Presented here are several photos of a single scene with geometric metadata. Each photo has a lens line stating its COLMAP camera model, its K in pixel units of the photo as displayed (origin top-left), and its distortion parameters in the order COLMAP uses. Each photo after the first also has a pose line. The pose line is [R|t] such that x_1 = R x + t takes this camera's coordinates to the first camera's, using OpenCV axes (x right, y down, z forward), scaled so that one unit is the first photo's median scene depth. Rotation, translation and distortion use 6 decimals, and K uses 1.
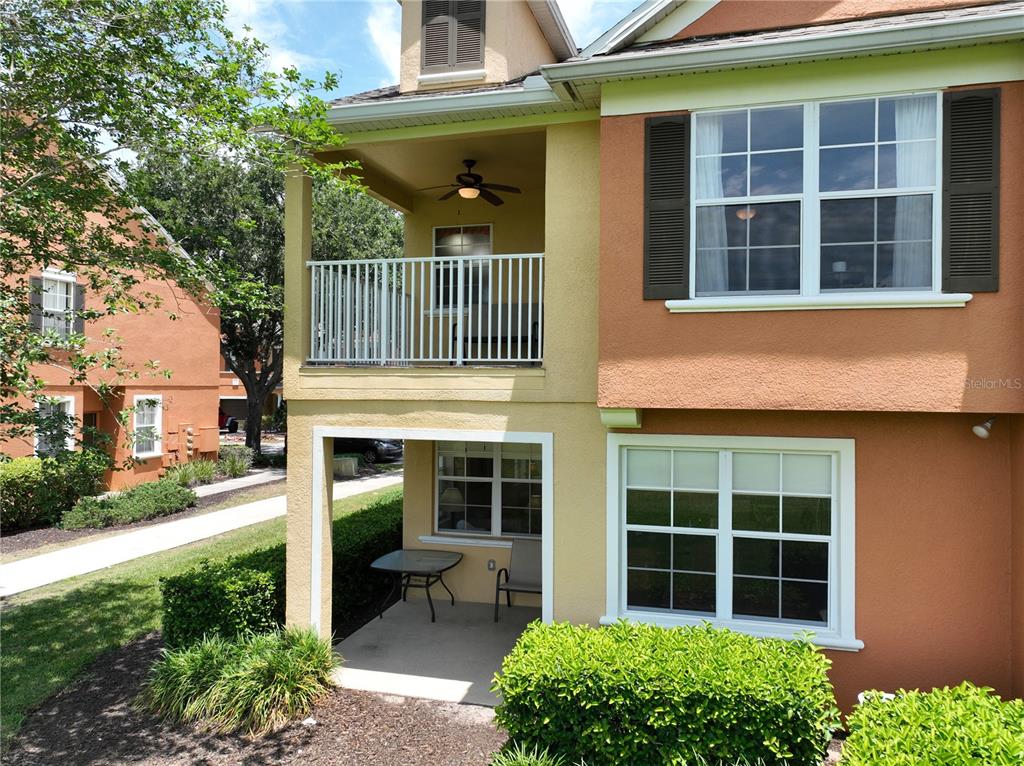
lens RADIAL K [[715.9, 0, 526.0], [0, 715.9, 383.7], [0, 0, 1]] dist [0.000084, 0.002614]
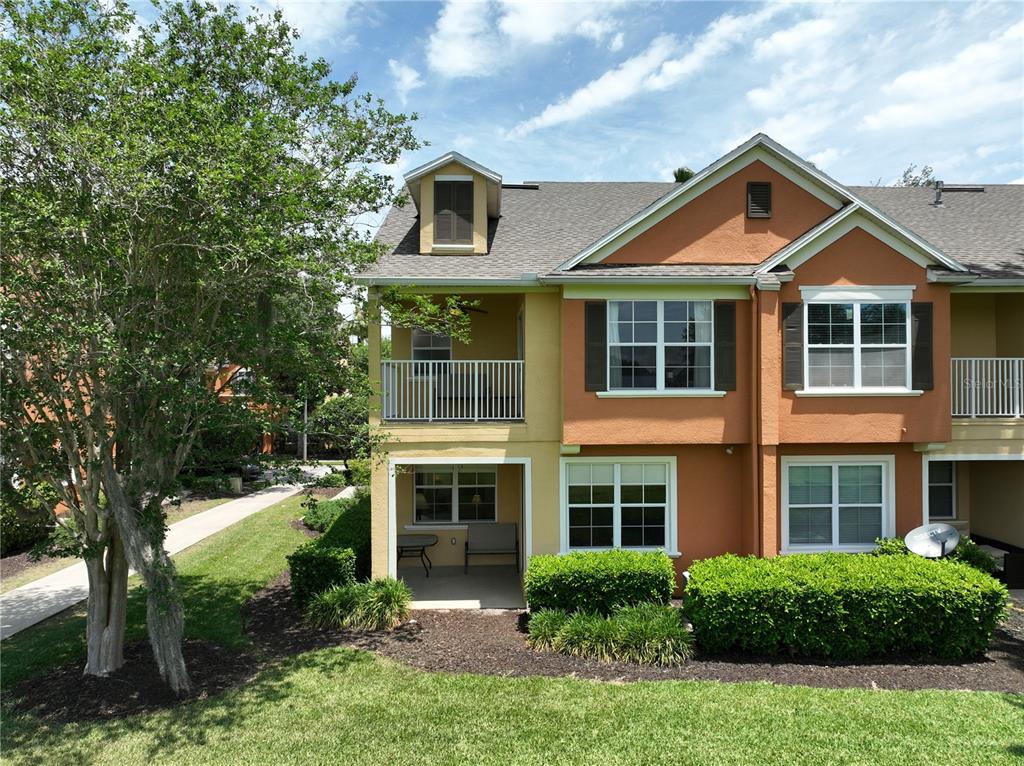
lens RADIAL K [[715.9, 0, 526.0], [0, 715.9, 383.7], [0, 0, 1]] dist [0.000084, 0.002614]
pose [[0.949292, -0.003032, 0.314383, -0.587401], [0.006567, 0.999927, -0.010186, -0.110283], [-0.314329, 0.011734, 0.949242, -0.810954]]
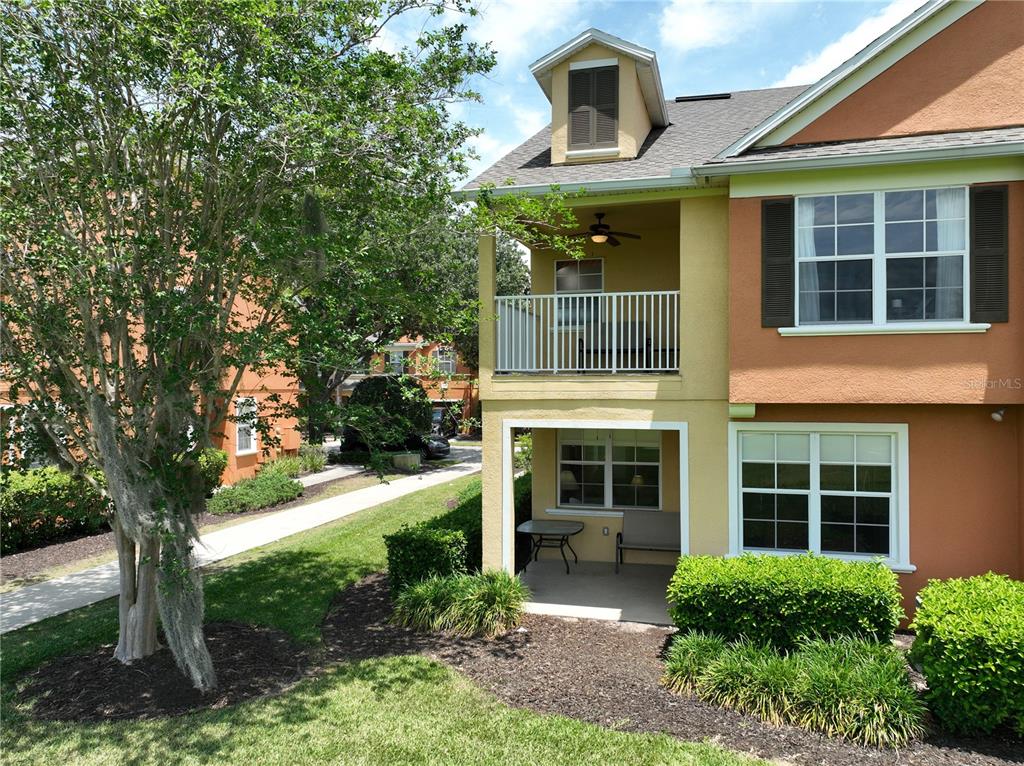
lens RADIAL K [[733.4, 0, 535.4], [0, 733.4, 382.2], [0, 0, 1]] dist [-0.002249, 0.009821]
pose [[0.999788, -0.008278, 0.018848, -0.293176], [0.008312, 0.999964, -0.001740, -0.008266], [-0.018833, 0.001896, 0.999821, -0.421139]]
